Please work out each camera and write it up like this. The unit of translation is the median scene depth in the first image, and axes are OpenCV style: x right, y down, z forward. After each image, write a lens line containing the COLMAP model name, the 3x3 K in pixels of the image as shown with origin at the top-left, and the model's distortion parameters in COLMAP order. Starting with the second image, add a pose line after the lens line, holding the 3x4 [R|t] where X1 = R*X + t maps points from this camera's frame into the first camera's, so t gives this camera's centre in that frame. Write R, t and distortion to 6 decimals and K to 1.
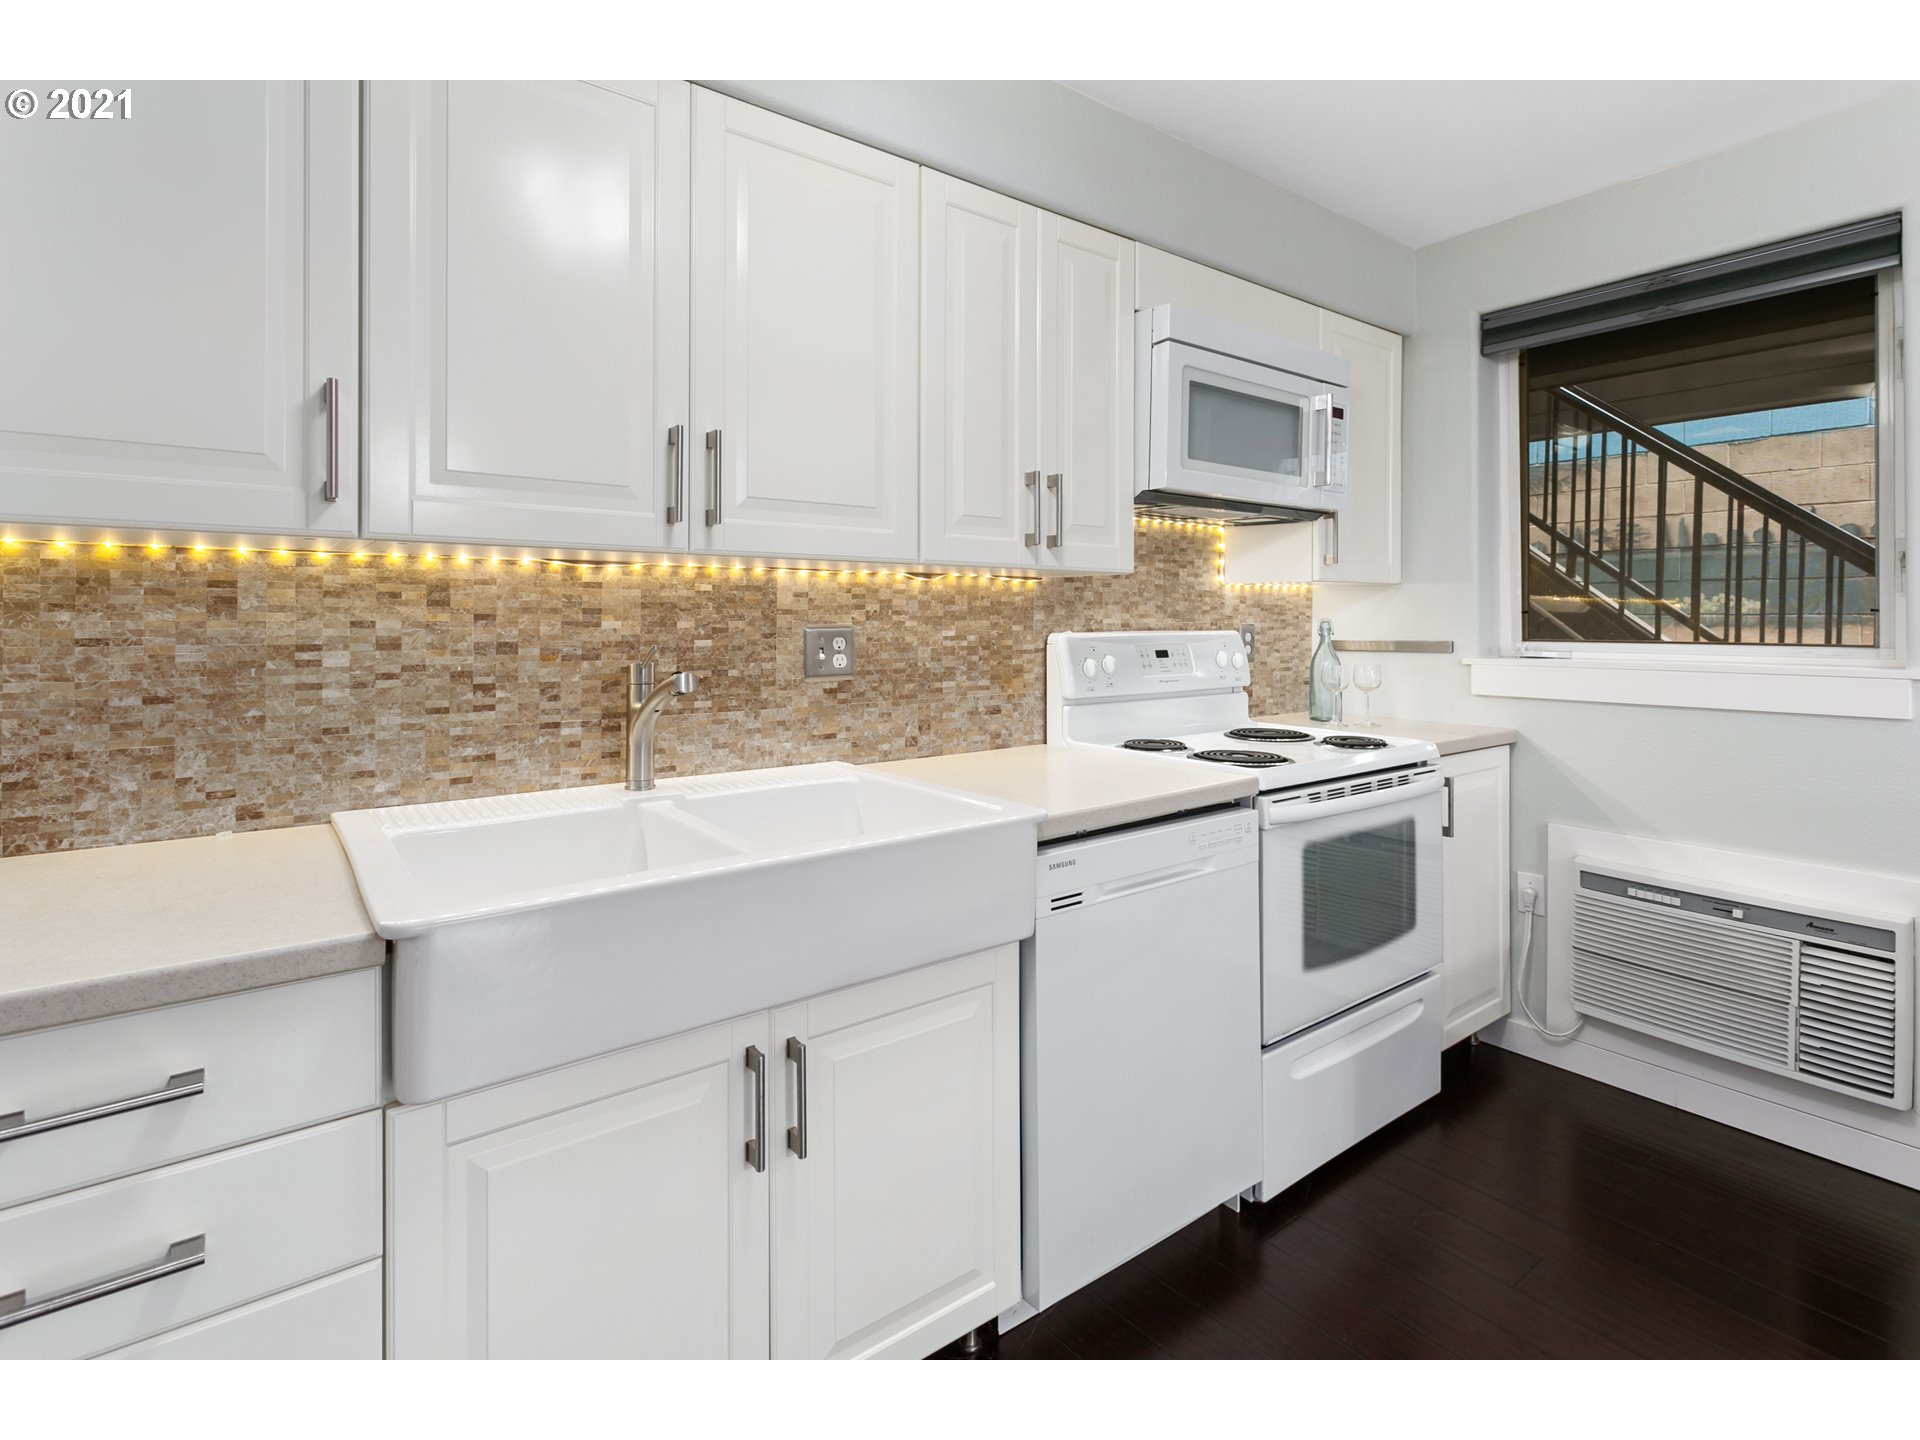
lens RADIAL K [[942.8, 0, 959.2], [0, 942.8, 625.0], [0, 0, 1]] dist [-0.004238, 0.001998]
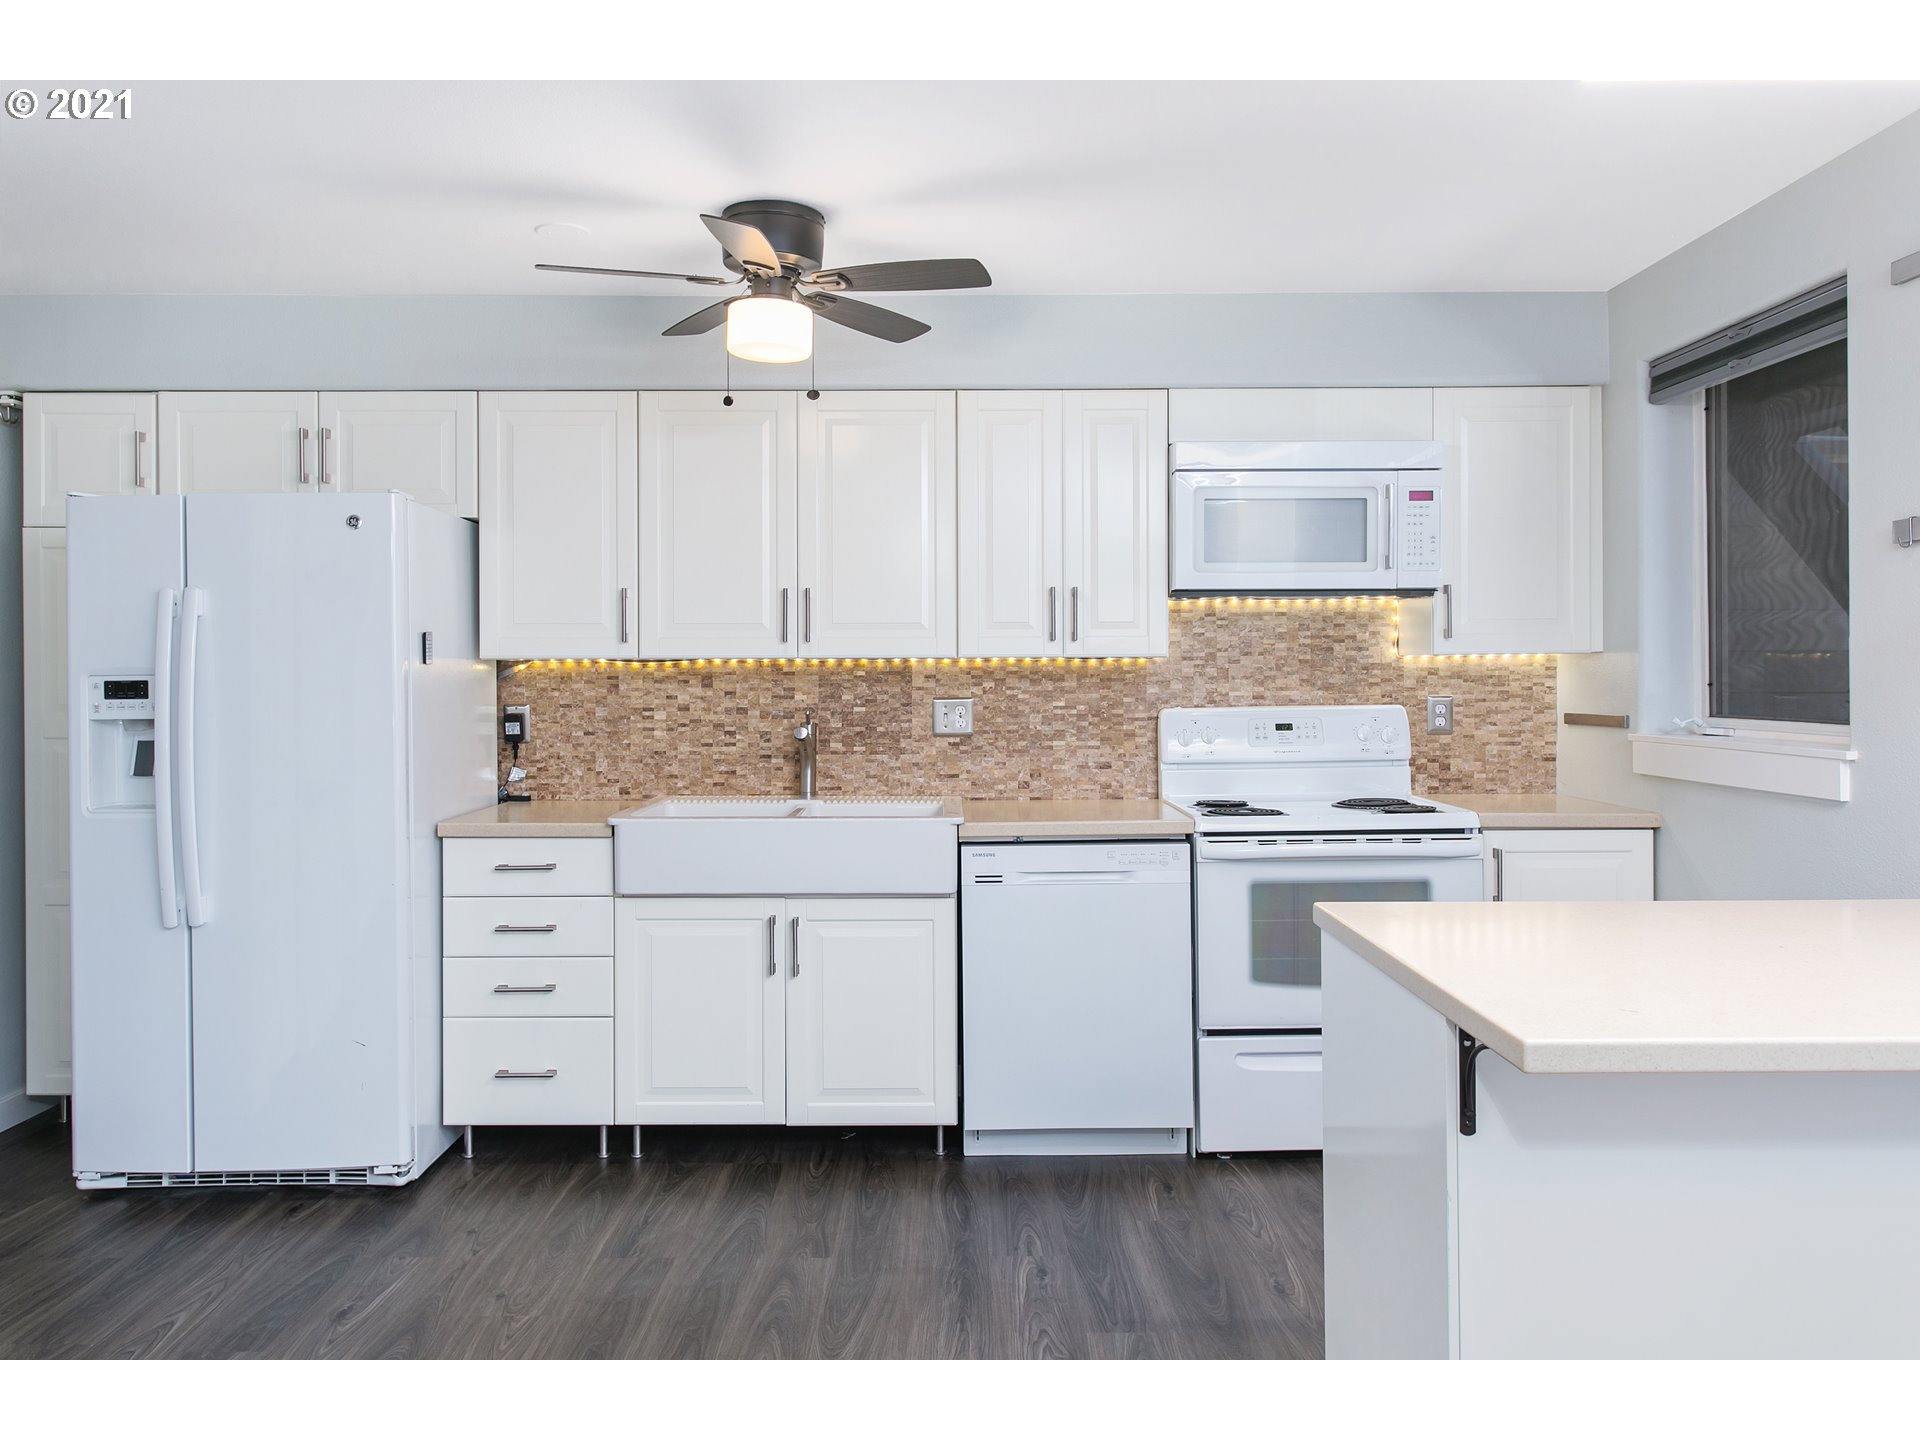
lens RADIAL K [[1440.7, 0, 970.7], [0, 1440.7, 681.0], [0, 0, 1]] dist [-0.007245, 0.003839]
pose [[0.798584, 0.000151, -0.601883, 1.298545], [0.001113, 0.999998, 0.001728, -0.030988], [0.601882, -0.002050, 0.798582, -0.777918]]
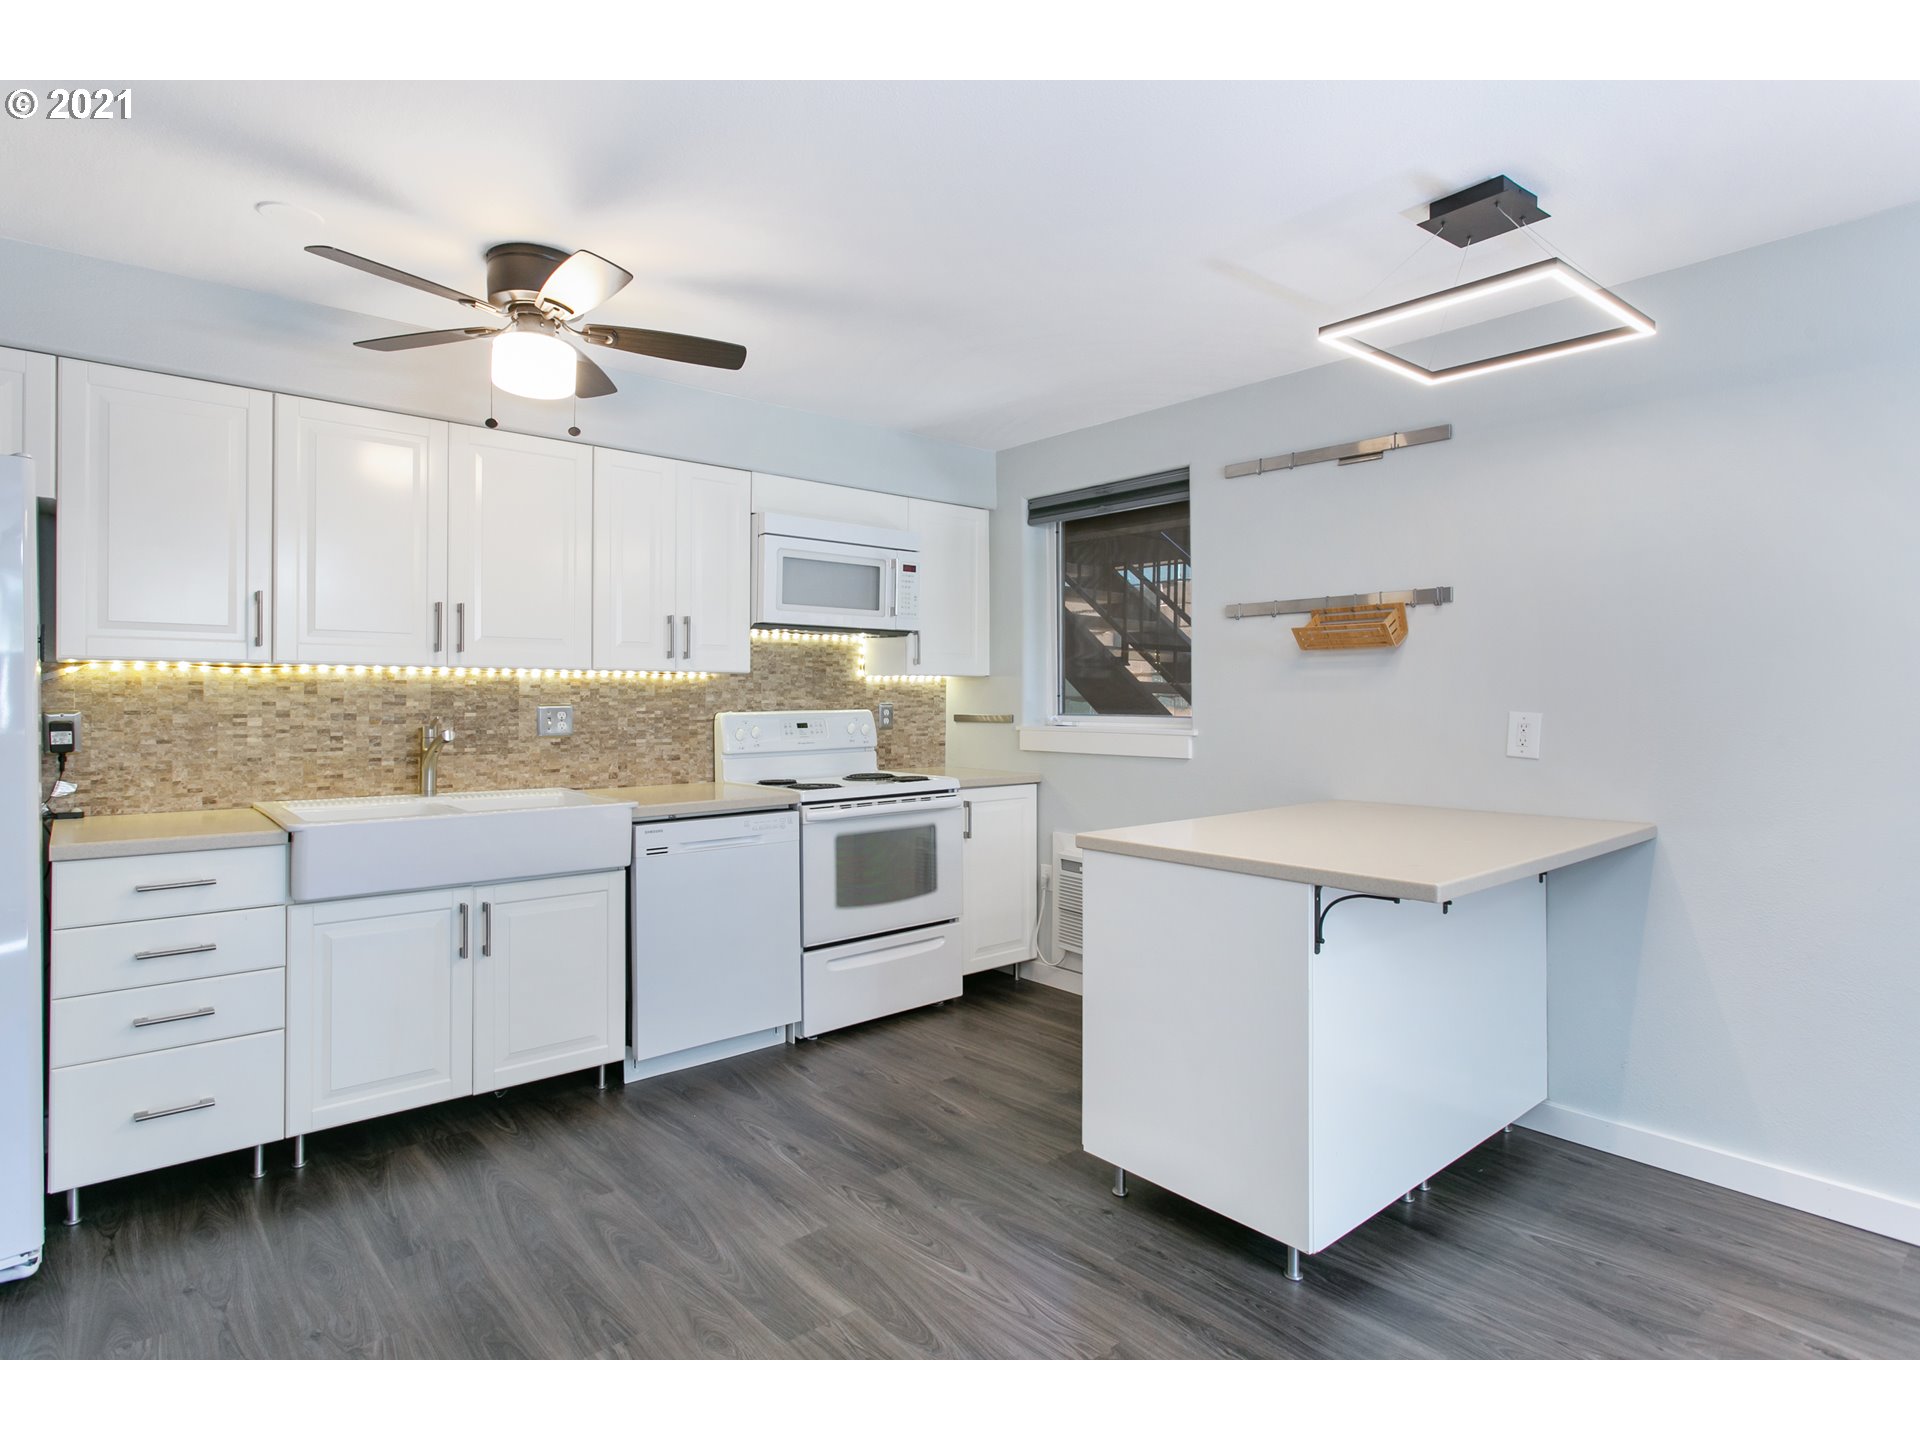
lens RADIAL K [[1011.6, 0, 959.3], [0, 1011.6, 700.8], [0, 0, 1]] dist [0.000657, -0.000065]
pose [[0.998007, 0.001727, 0.063084, 0.508721], [-0.001617, 0.999997, -0.001783, -0.004231], [-0.063087, 0.001678, 0.998007, -0.912850]]
